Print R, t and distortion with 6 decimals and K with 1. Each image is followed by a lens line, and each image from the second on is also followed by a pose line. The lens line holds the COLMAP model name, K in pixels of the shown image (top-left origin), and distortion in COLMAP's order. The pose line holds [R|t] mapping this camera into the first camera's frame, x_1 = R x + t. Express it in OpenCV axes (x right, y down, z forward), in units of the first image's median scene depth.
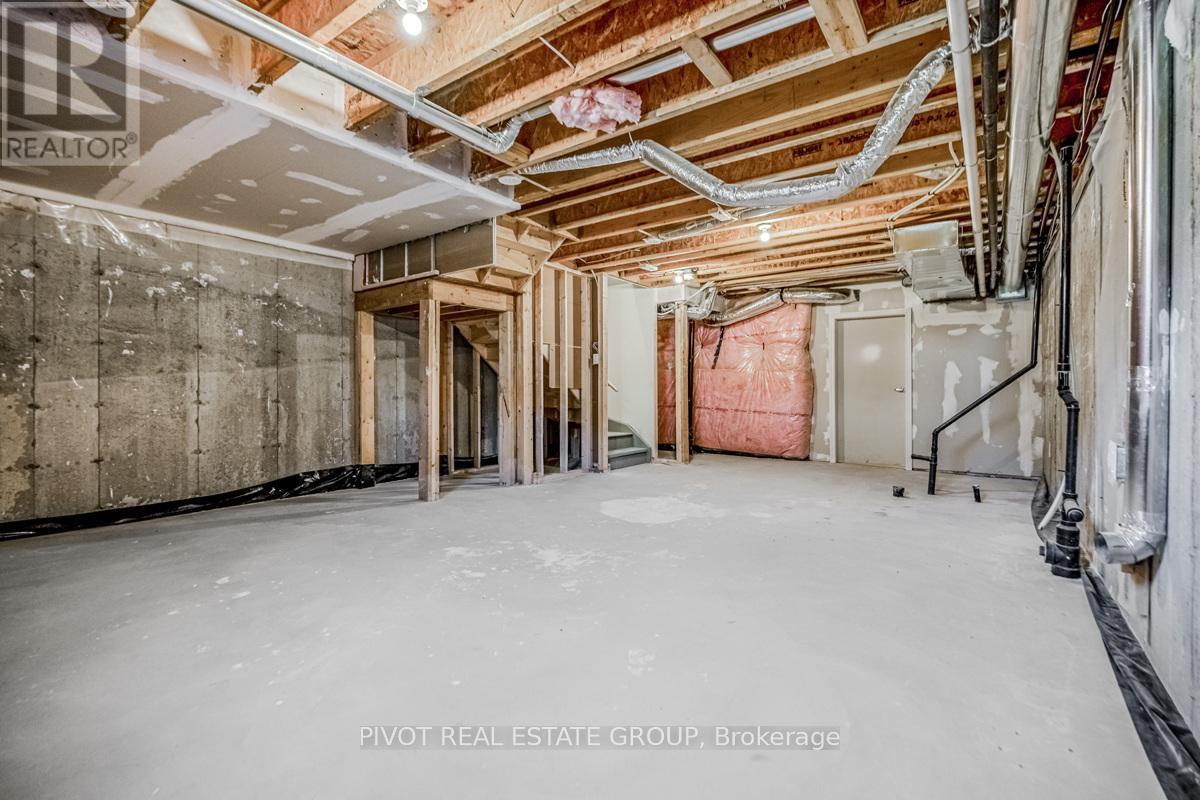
lens RADIAL K [[547.1, 0, 605.5], [0, 547.1, 397.0], [0, 0, 1]] dist [-0.012034, 0.003850]
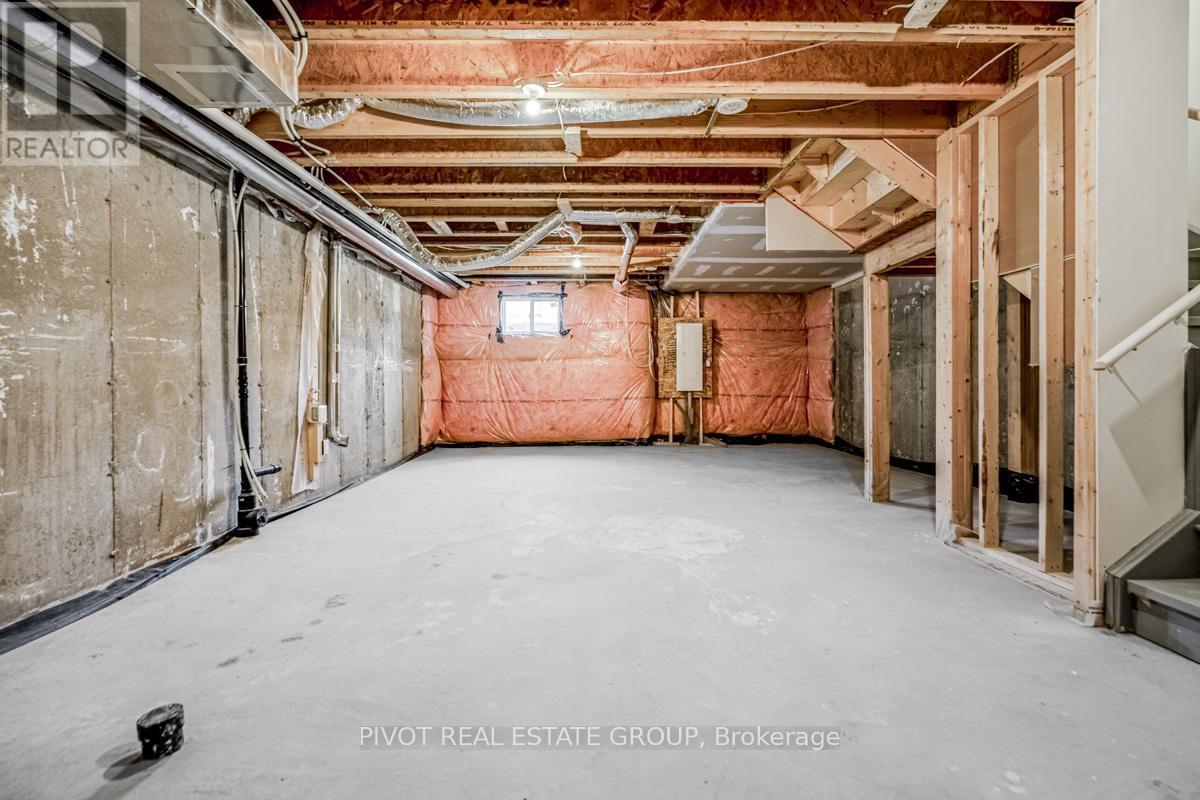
lens RADIAL K [[547.1, 0, 603.4], [0, 547.1, 393.0], [0, 0, 1]] dist [-0.012034, 0.003850]
pose [[-0.806975, 0.004227, -0.590571, 0.613349], [-0.004457, 0.999902, 0.013247, 0.008029], [0.590569, 0.013322, -0.806877, 1.601909]]
